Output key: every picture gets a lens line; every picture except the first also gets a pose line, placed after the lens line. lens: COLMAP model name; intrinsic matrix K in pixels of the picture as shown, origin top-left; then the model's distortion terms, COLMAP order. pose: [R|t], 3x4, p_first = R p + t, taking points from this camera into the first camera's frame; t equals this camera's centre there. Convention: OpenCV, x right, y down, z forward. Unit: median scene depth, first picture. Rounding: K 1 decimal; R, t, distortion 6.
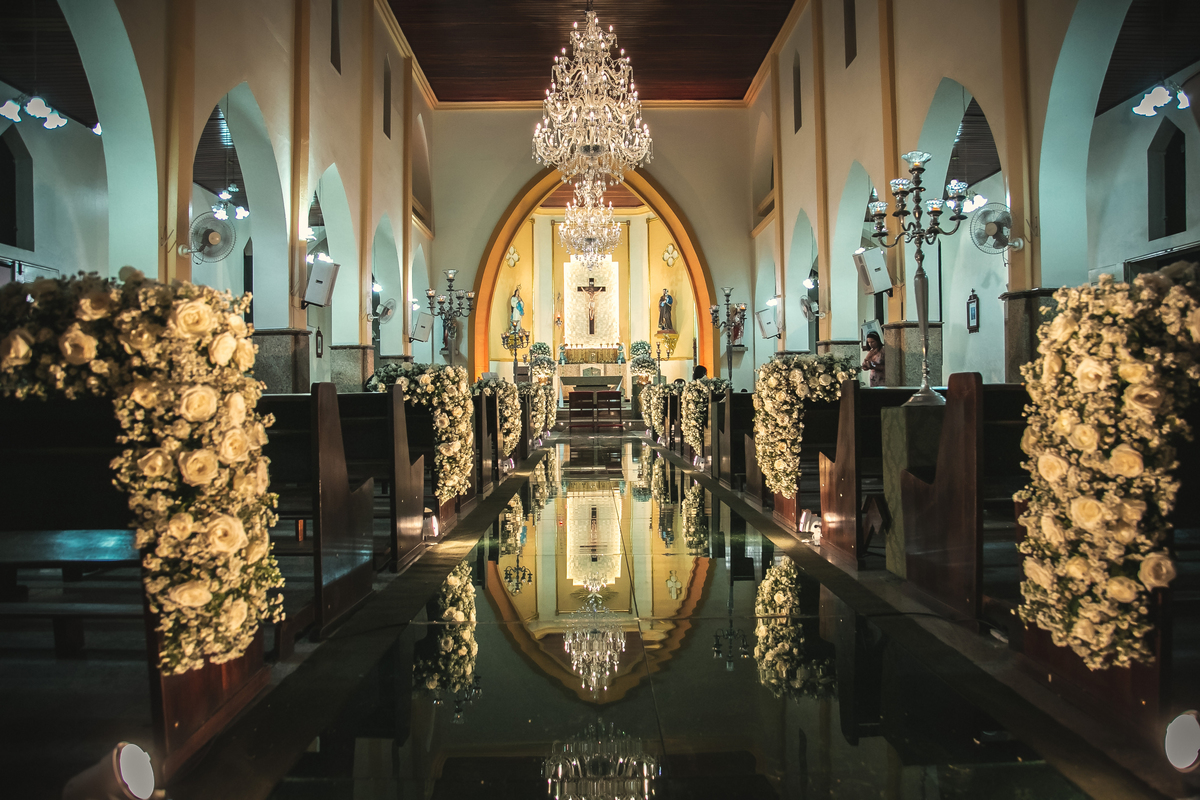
lens RADIAL K [[827.6, 0, 600.0], [0, 827.6, 400.0], [0, 0, 1]] dist [-0.087202, 0.000571]
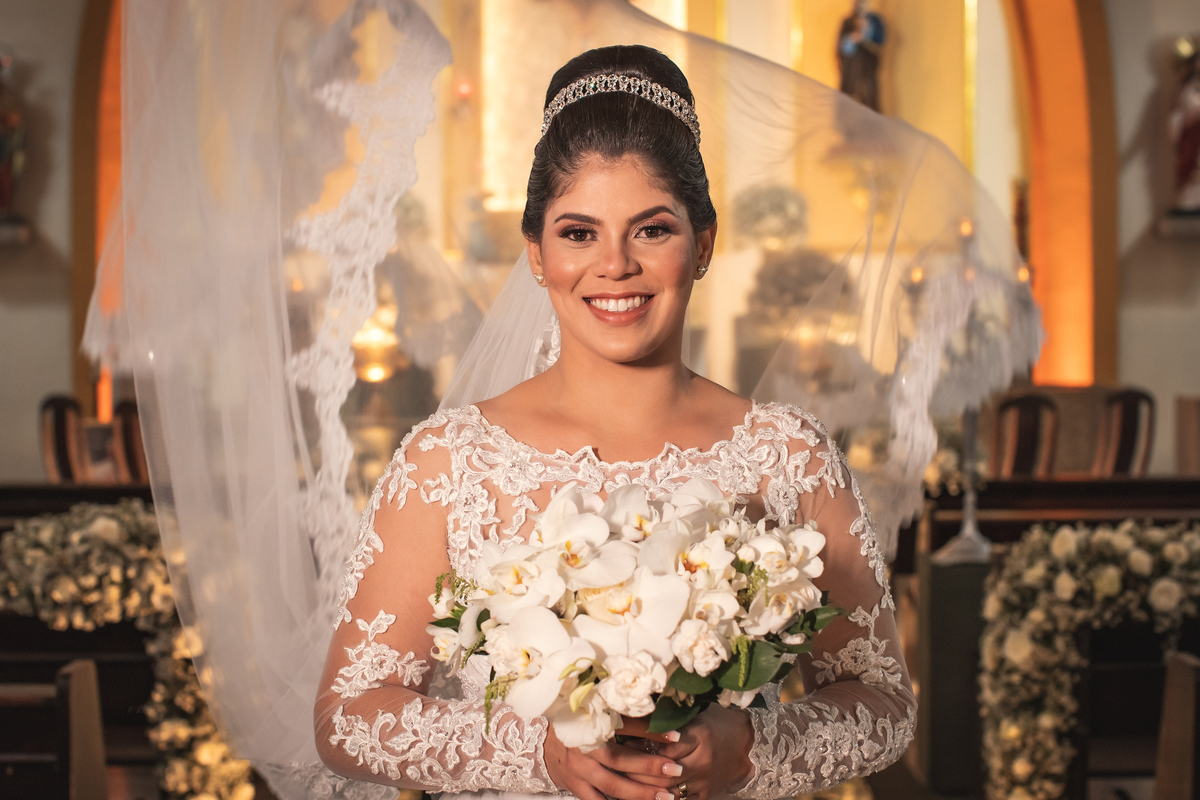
lens RADIAL K [[2067.7, 0, 600.0], [0, 2067.7, 400.0], [0, 0, 1]] dist [-0.028119, -0.109329]
pose [[0.999922, 0.012423, -0.001368, -0.008361], [-0.012351, 0.998968, 0.043714, -0.074419], [0.001909, -0.043694, 0.999043, 0.825421]]
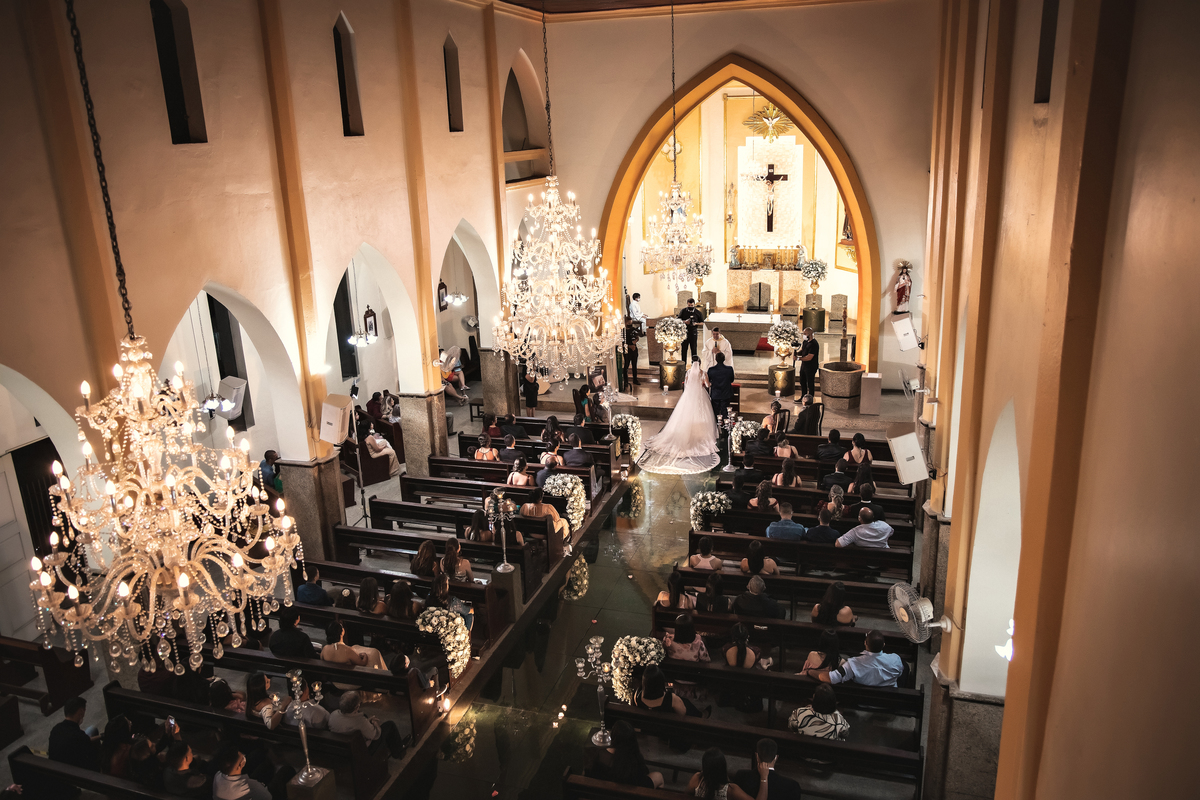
lens RADIAL K [[920.3, 0, 600.0], [0, 920.3, 400.0], [0, 0, 1]] dist [-0.080046, -0.000392]
pose [[0.946615, 0.069963, -0.314682, 0.359633], [0.029938, 0.952867, 0.301908, -0.550380], [0.320973, -0.295212, 0.899904, 0.107880]]
